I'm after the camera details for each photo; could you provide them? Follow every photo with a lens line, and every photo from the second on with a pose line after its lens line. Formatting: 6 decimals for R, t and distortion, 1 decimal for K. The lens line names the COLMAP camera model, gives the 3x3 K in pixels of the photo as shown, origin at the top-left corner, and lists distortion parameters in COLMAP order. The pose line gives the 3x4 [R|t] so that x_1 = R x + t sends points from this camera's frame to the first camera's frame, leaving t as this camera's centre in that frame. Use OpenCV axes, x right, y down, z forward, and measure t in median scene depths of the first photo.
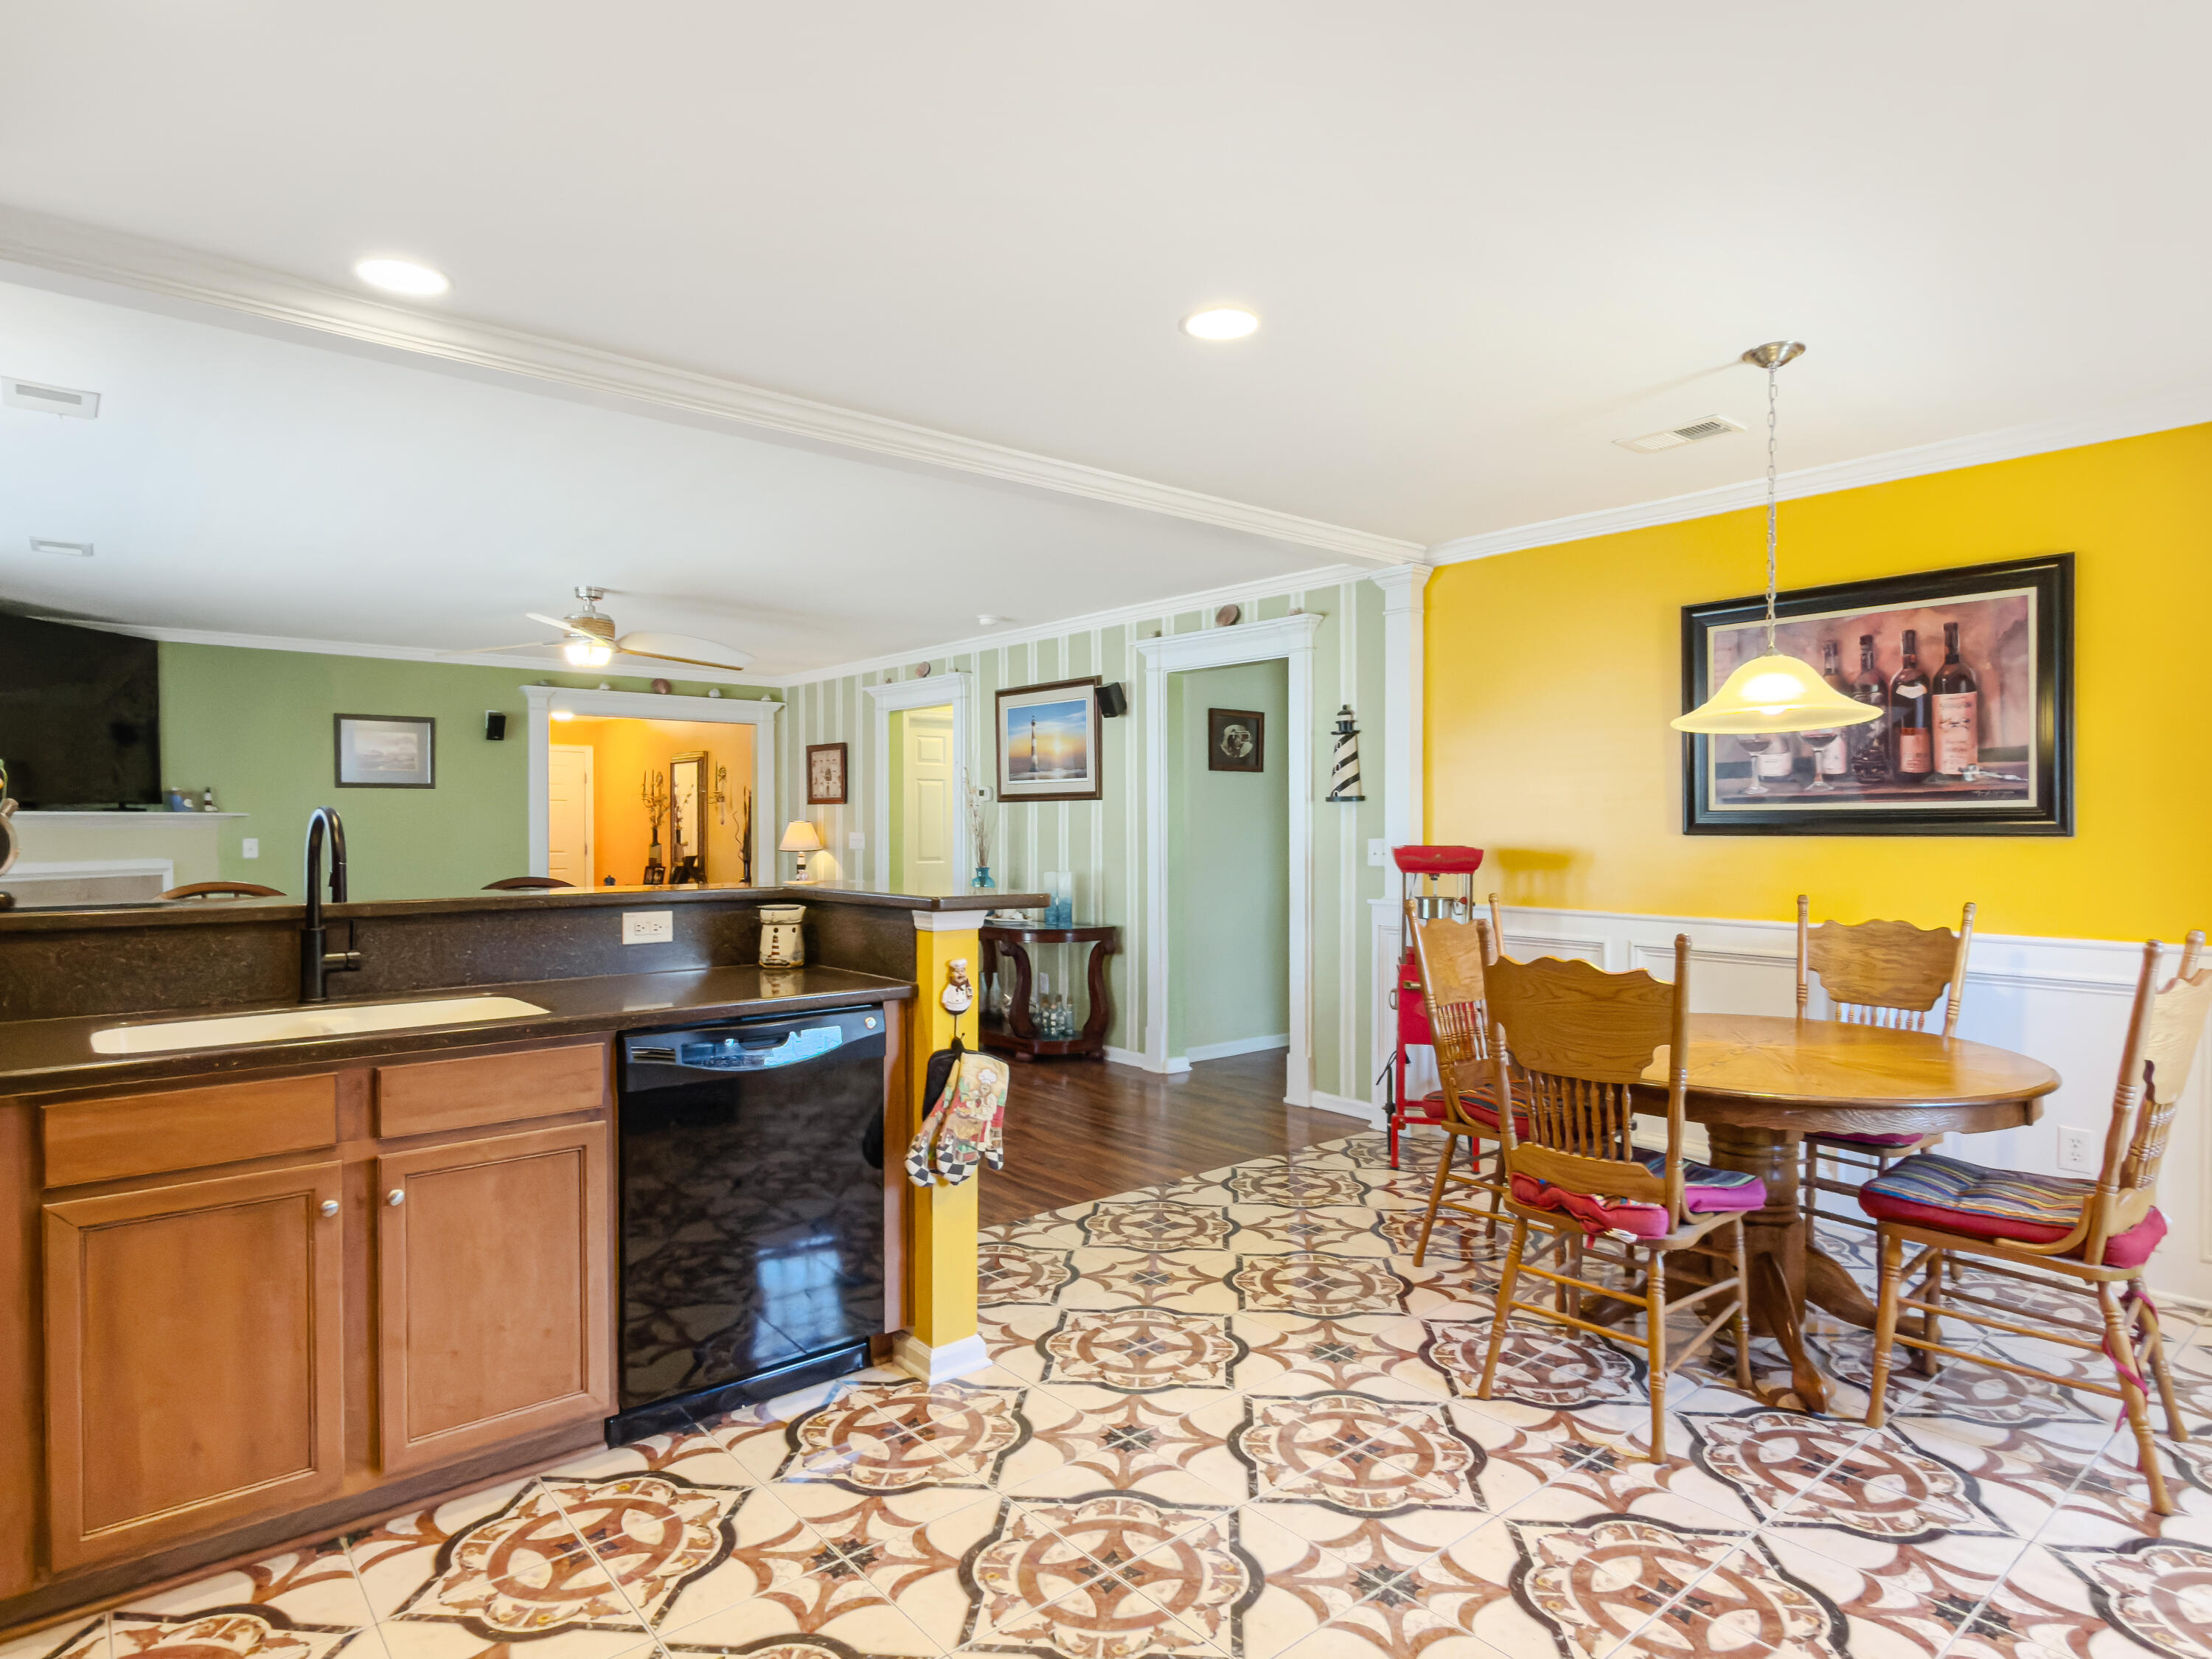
lens RADIAL K [[1237.9, 0, 1106.0], [0, 1237.9, 829.5], [0, 0, 1]] dist [-0.000126, -0.003037]
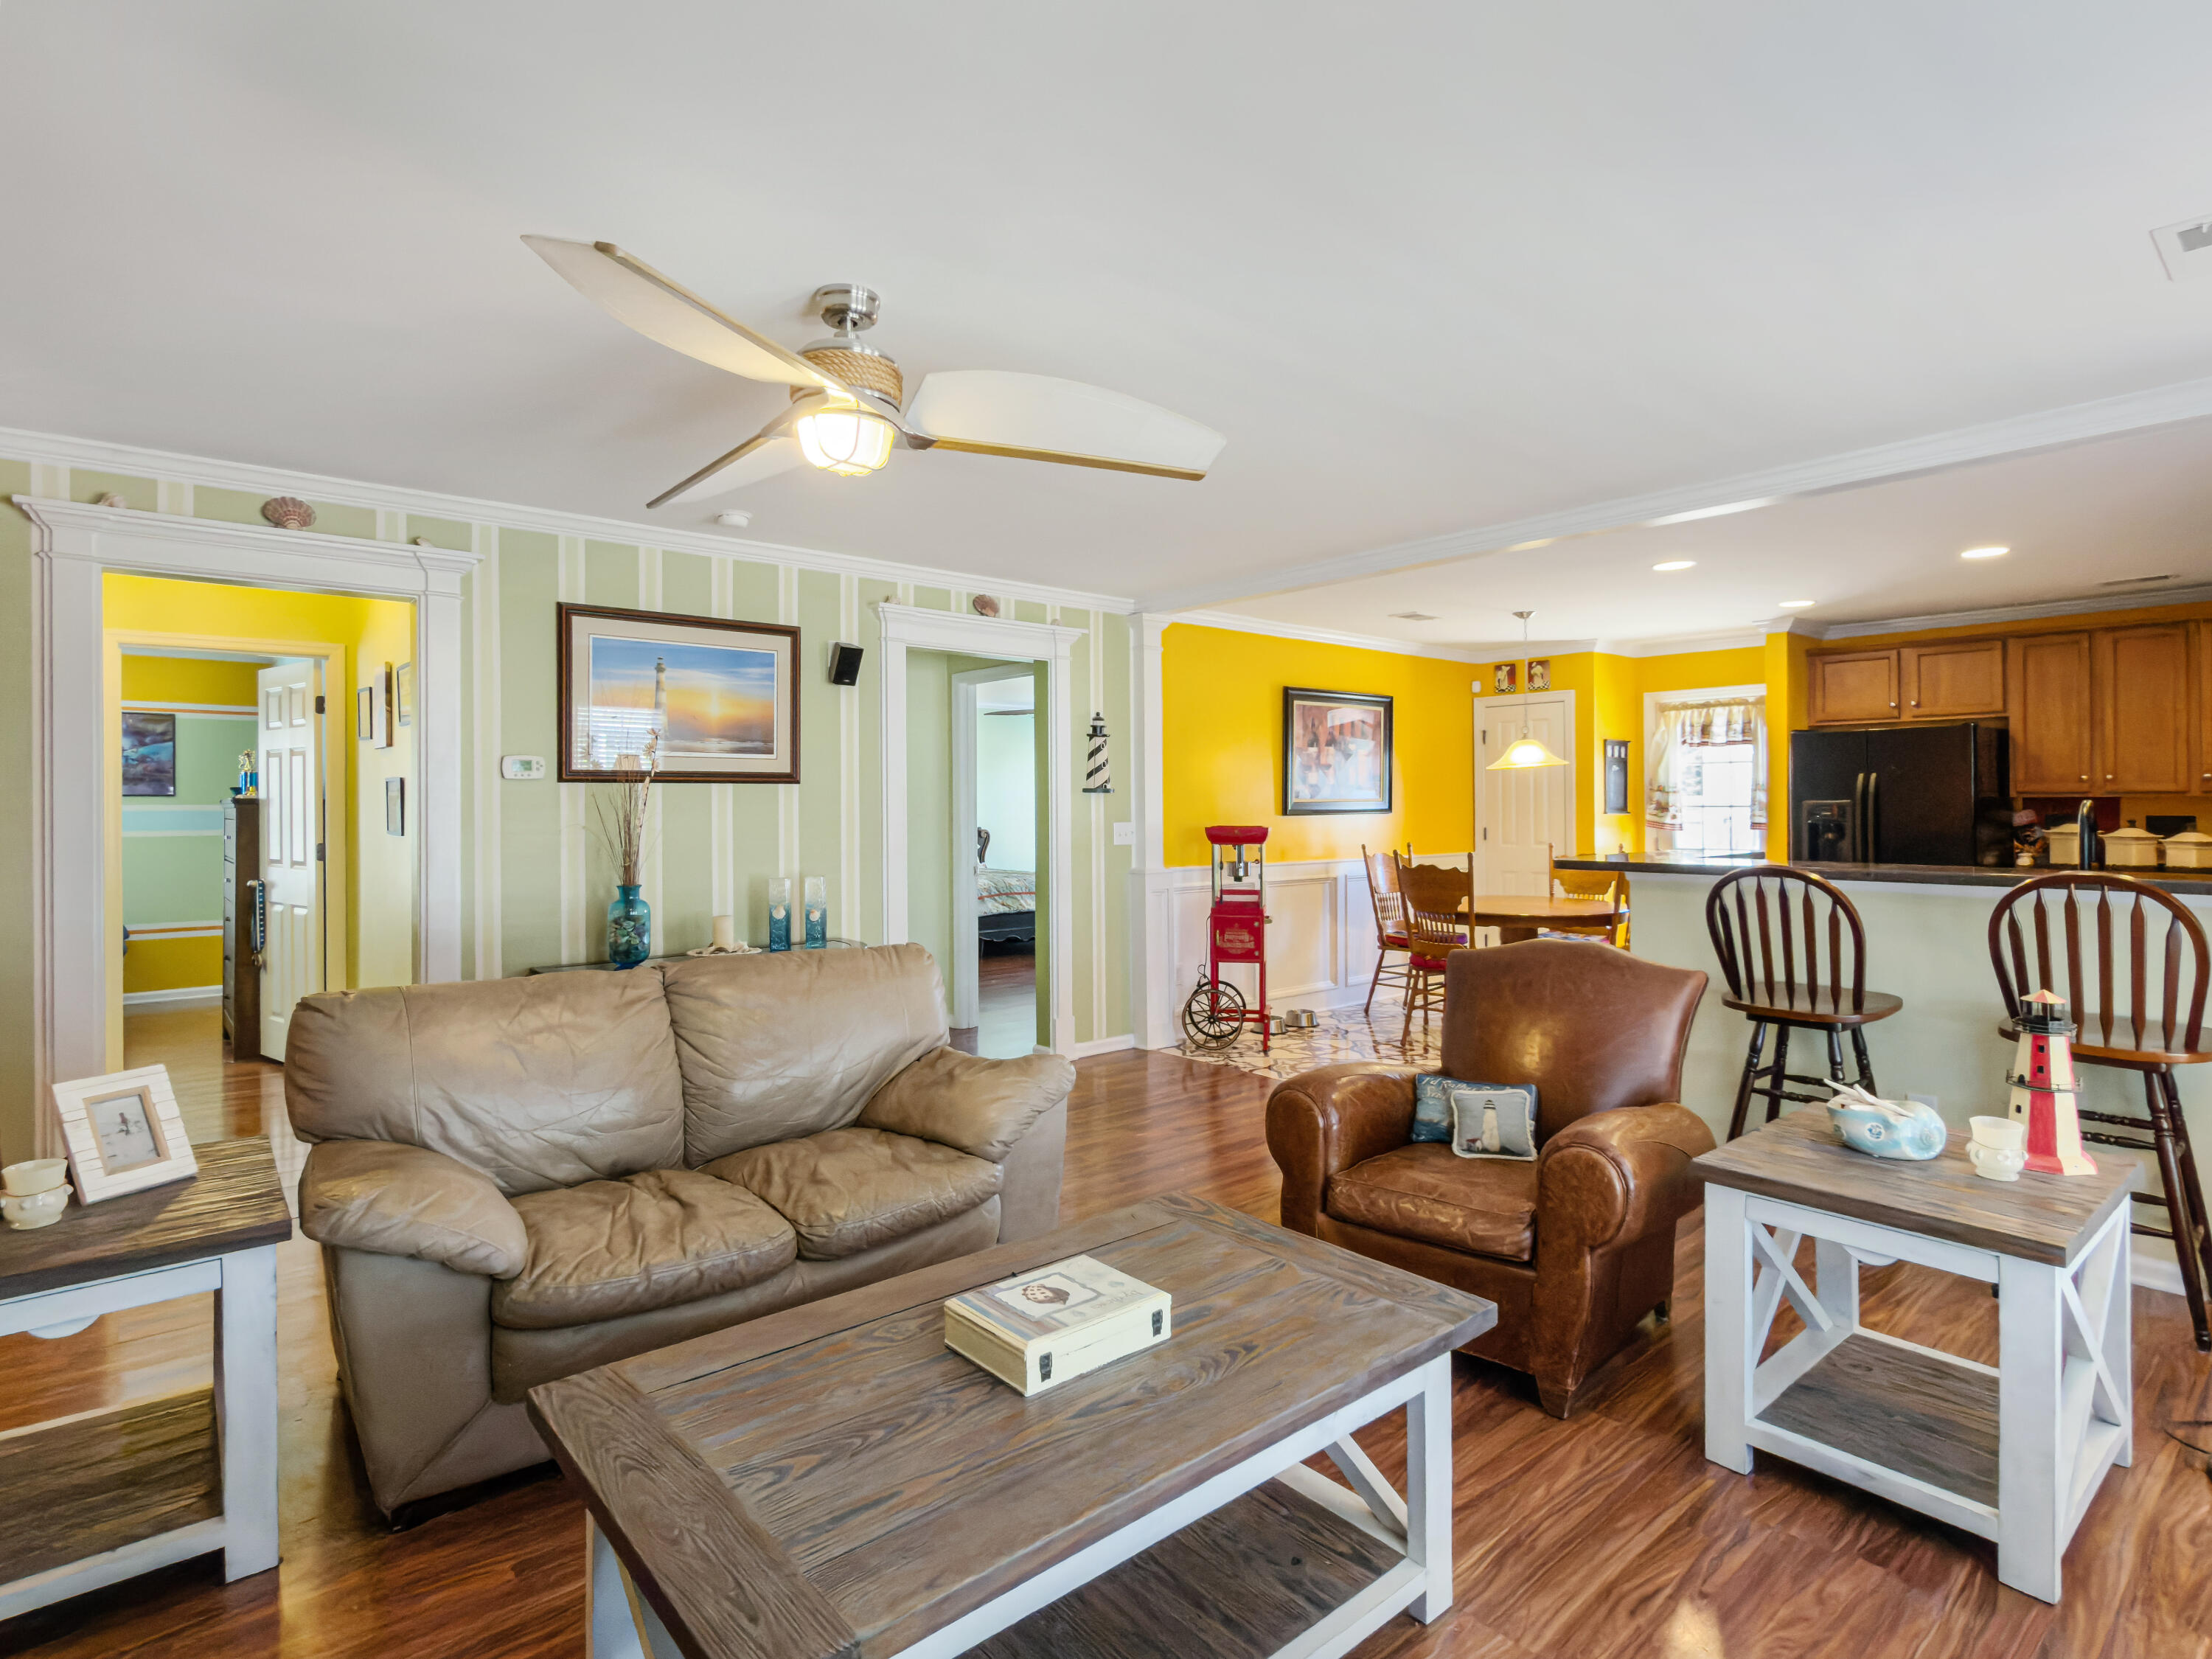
lens RADIAL K [[1143.6, 0, 1098.8], [0, 1143.6, 781.0], [0, 0, 1]] dist [0.000070, -0.000034]
pose [[-0.006788, 0.020462, 0.999768, -0.761623], [0.008319, 0.999757, -0.020406, -0.009407], [-0.999942, 0.008178, -0.006957, 0.837432]]
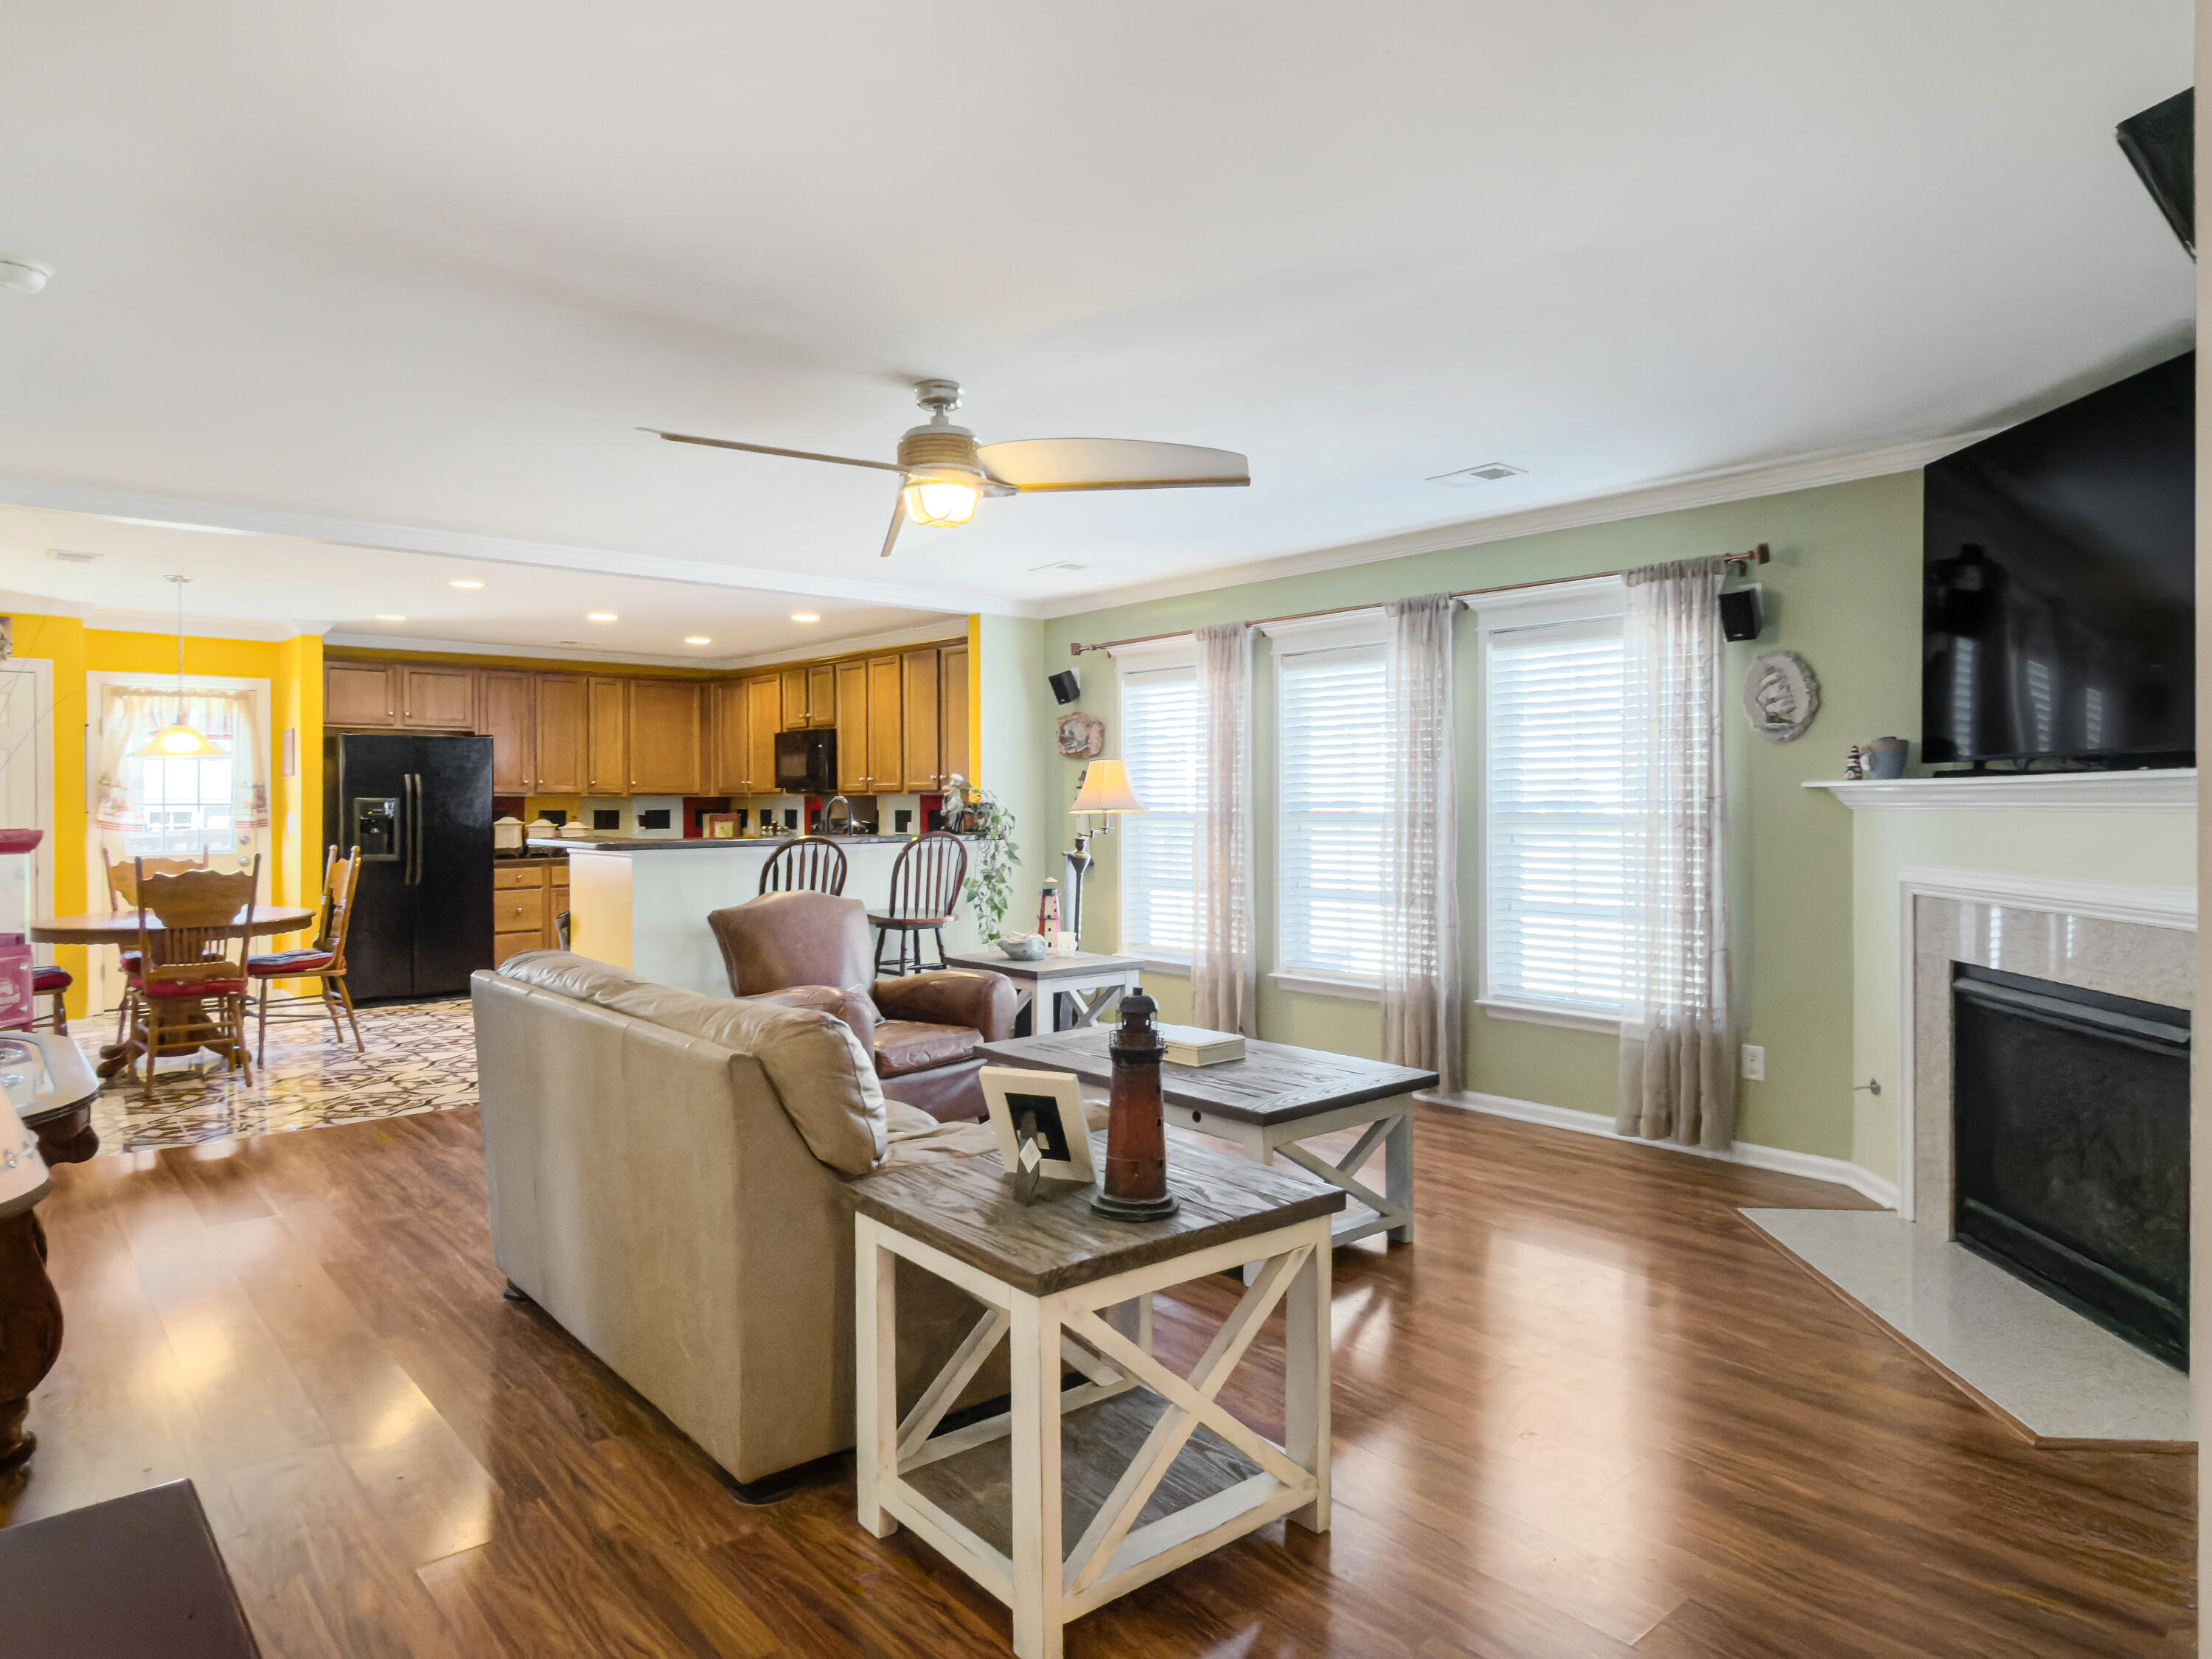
lens RADIAL K [[1333.5, 0, 1105.3], [0, 1333.5, 806.8], [0, 0, 1]] dist [-0.003831, 0.000563]
pose [[-0.999885, 0.003449, -0.014767, -0.440103], [0.003328, 0.999961, 0.008179, -0.007161], [0.014794, 0.008129, -0.999858, 1.476325]]
